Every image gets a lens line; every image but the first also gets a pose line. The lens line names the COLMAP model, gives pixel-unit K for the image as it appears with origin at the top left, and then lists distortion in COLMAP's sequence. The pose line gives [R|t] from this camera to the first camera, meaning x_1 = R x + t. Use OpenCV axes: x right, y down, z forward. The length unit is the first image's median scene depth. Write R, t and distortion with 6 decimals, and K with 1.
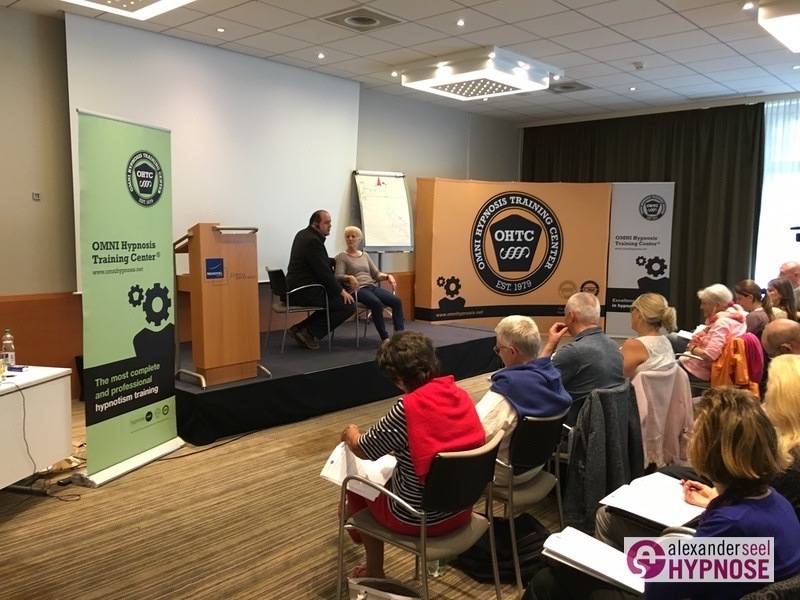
lens RADIAL K [[674.4, 0, 397.8], [0, 674.4, 292.6], [0, 0, 1]] dist [-0.010643, 0.013794]
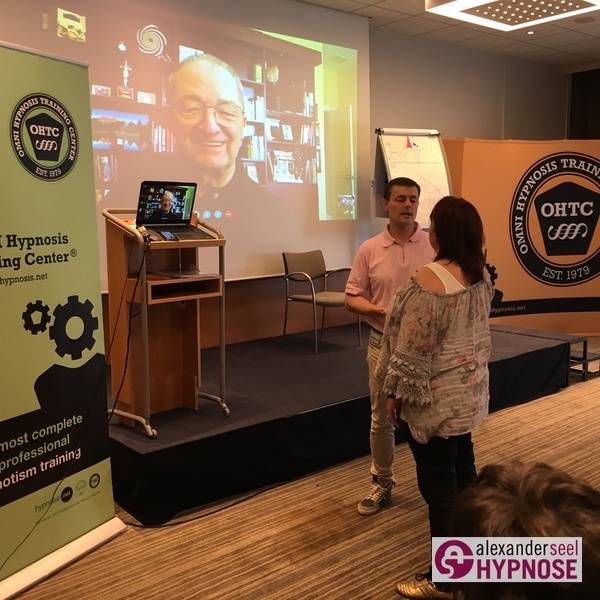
lens RADIAL K [[679.4, 0, 302.2], [0, 679.4, 297.0], [0, 0, 1]] dist [0.031057, 0.000000]
pose [[0.988992, -0.013599, -0.147340, -0.020718], [0.018530, 0.999311, 0.032146, -0.019056], [0.146801, -0.034522, 0.988563, 0.229350]]
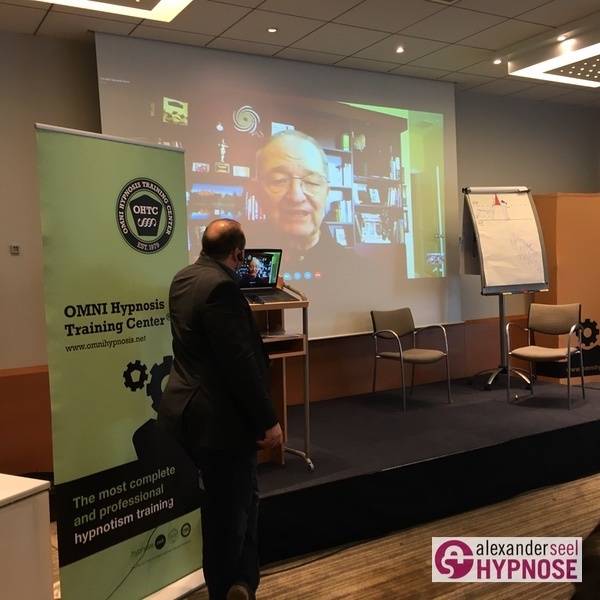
lens RADIAL K [[679.4, 0, 299.9], [0, 679.4, 294.1], [0, 0, 1]] dist [0.031057, 0.000000]
pose [[0.953995, -0.041810, -0.296892, 0.001715], [0.026301, 0.998082, -0.056043, -0.022492], [0.298666, 0.045656, 0.953265, 0.209059]]
